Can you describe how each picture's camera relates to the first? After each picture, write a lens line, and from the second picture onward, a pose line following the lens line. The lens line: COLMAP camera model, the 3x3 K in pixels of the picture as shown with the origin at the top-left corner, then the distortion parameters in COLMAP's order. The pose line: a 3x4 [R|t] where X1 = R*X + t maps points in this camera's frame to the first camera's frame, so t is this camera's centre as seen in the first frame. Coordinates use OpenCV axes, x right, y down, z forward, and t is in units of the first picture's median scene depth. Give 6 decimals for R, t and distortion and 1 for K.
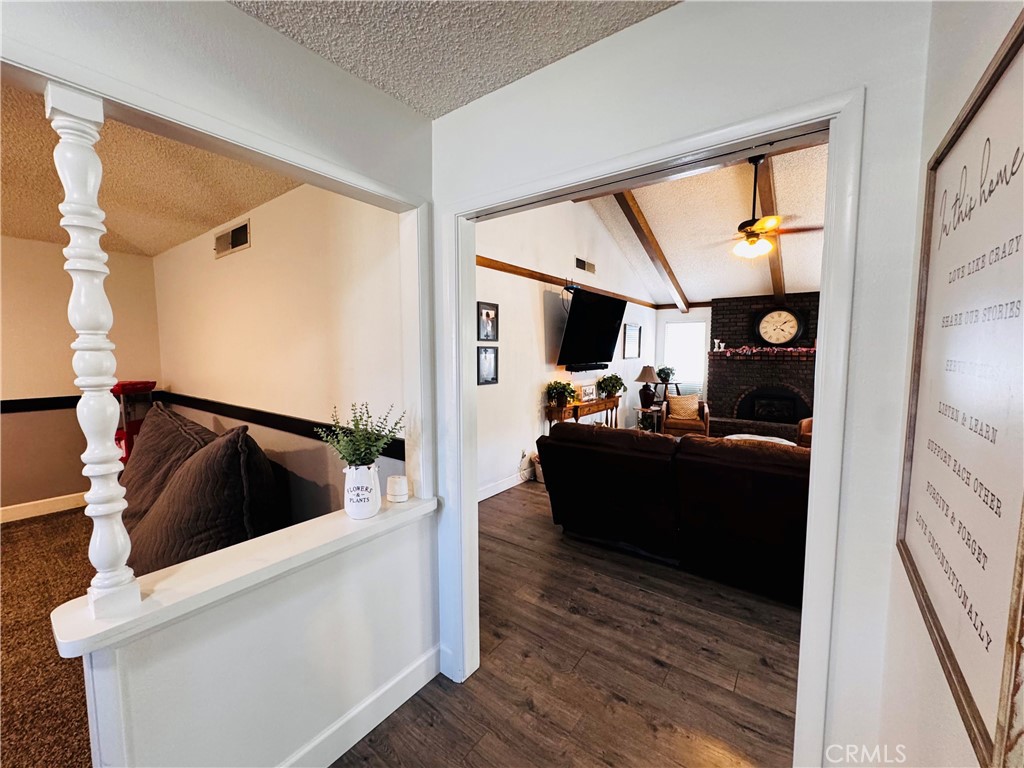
lens RADIAL K [[409.7, 0, 511.2], [0, 409.7, 382.9], [0, 0, 1]] dist [-0.003837, 0.000843]
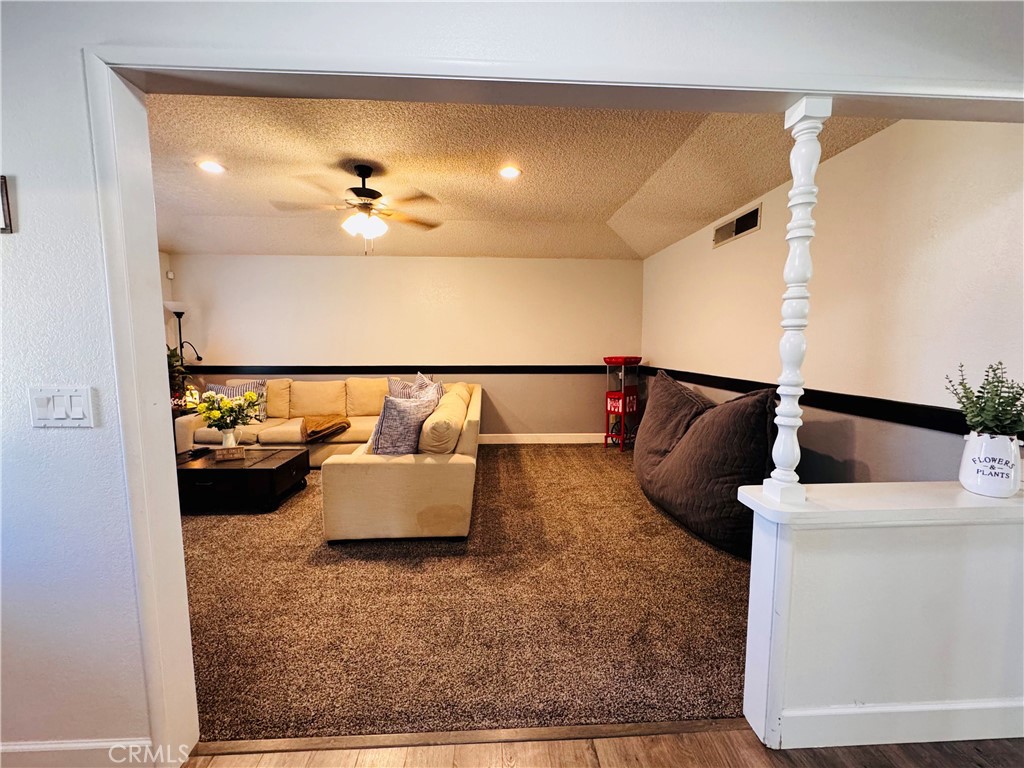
lens RADIAL K [[409.7, 0, 510.7], [0, 409.7, 381.8], [0, 0, 1]] dist [-0.003837, 0.000843]
pose [[0.637952, 0.070889, -0.766806, -0.131889], [-0.061090, 0.997275, 0.041371, 0.041822], [0.767649, 0.020452, 0.640544, -0.121451]]
